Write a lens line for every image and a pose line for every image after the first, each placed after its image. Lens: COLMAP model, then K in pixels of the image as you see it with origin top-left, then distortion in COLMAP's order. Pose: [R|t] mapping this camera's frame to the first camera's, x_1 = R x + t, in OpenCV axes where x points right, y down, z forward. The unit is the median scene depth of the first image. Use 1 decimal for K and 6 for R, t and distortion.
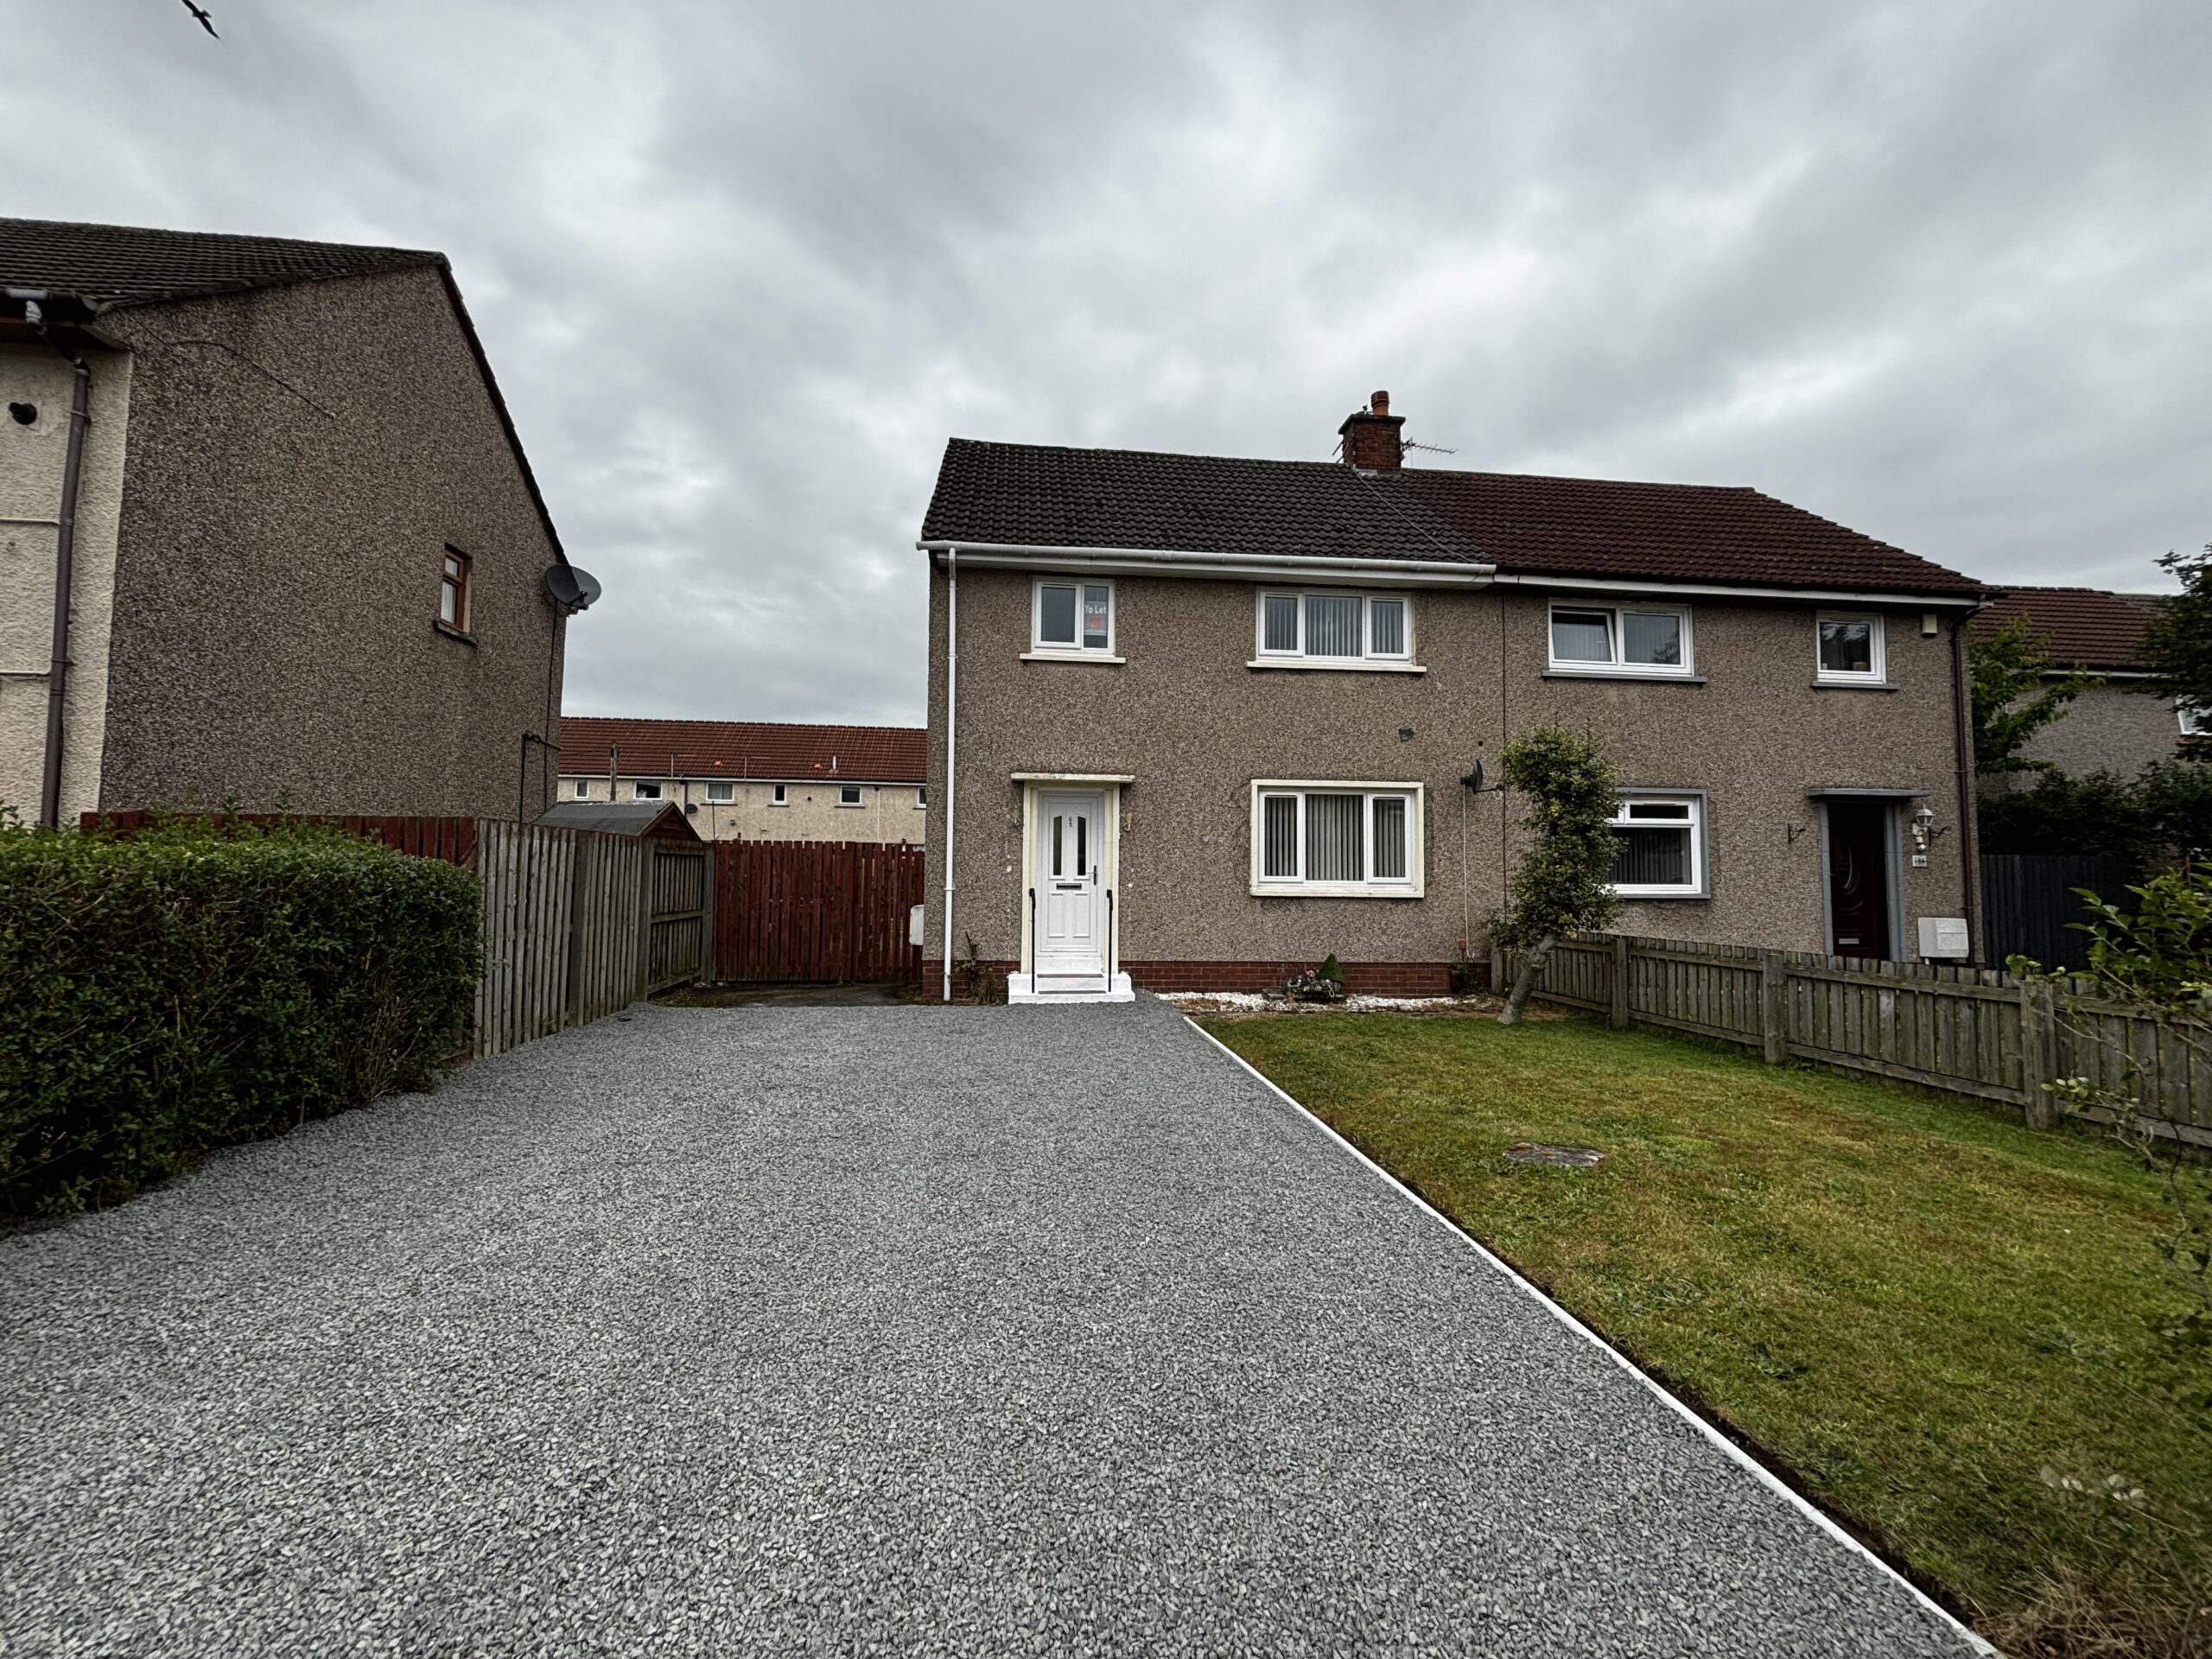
lens RADIAL K [[887.2, 0, 1086.4], [0, 887.2, 804.4], [0, 0, 1]] dist [-0.001985, 0.000563]
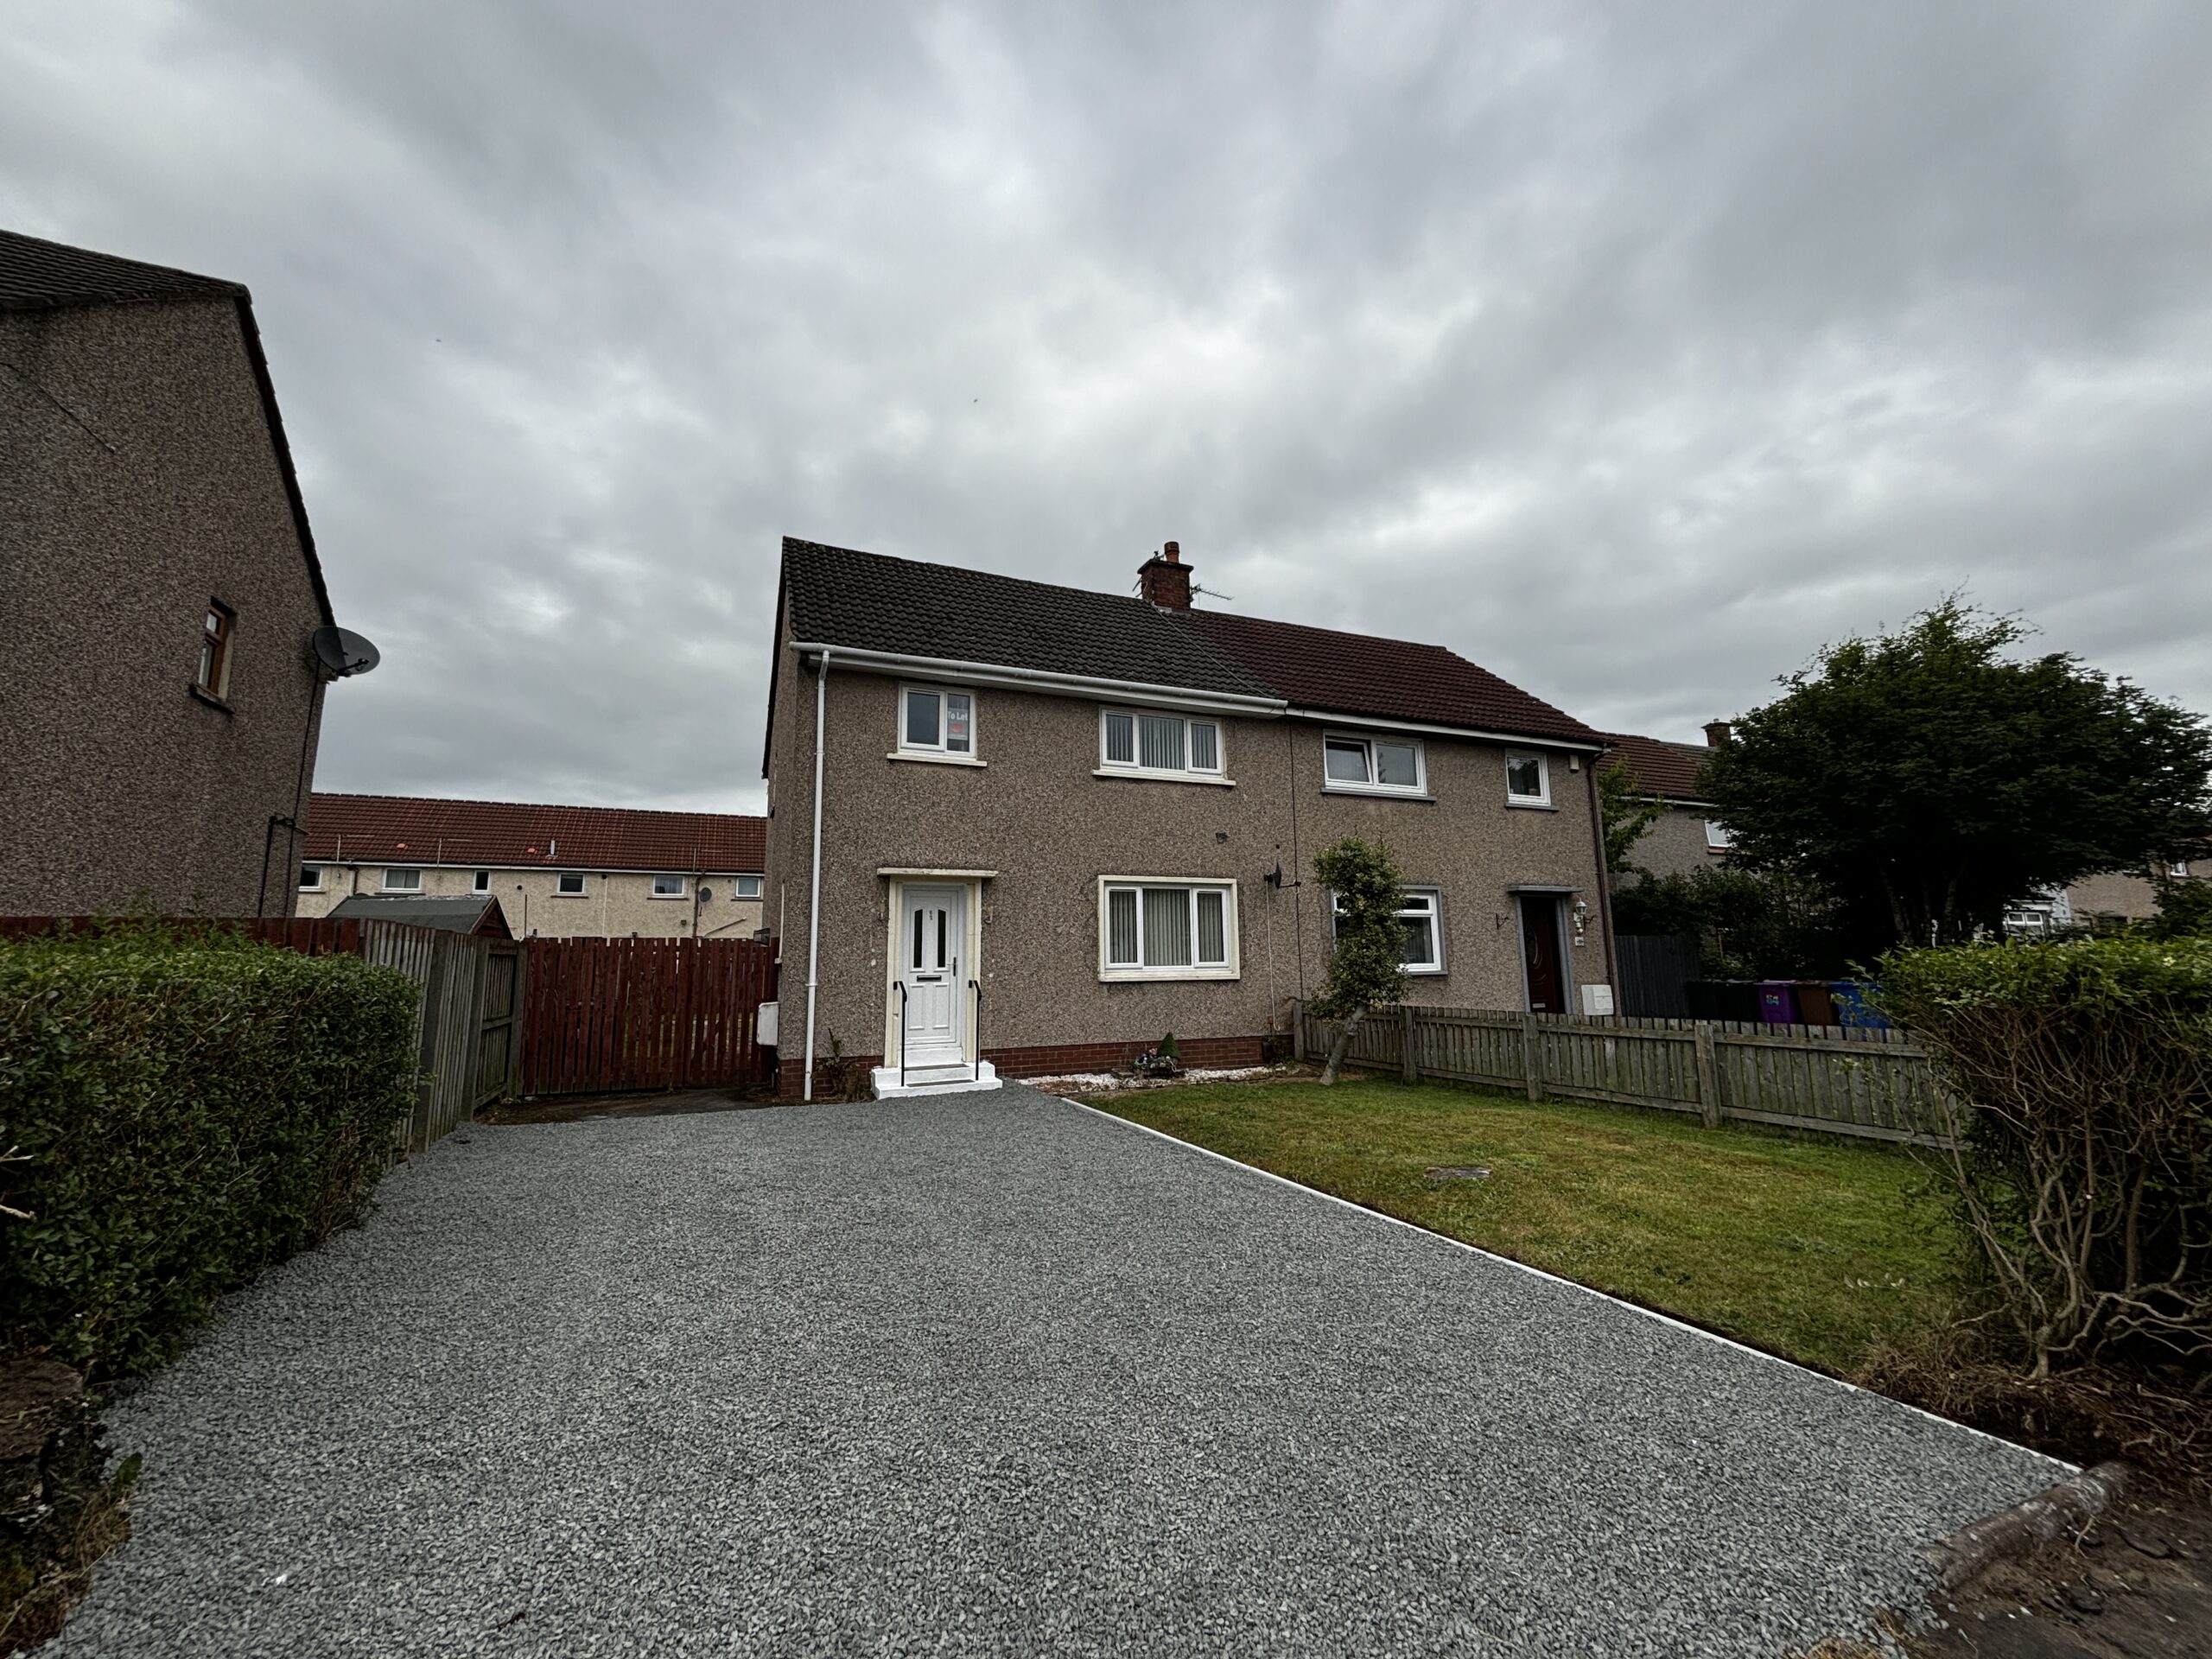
lens RADIAL K [[887.2, 0, 1081.5], [0, 887.2, 792.3], [0, 0, 1]] dist [-0.001985, 0.000563]
pose [[0.955532, 0.033644, 0.292961, -0.163512], [-0.000560, 0.993675, -0.112289, -0.007359], [-0.294887, 0.107132, 0.949508, -0.059233]]
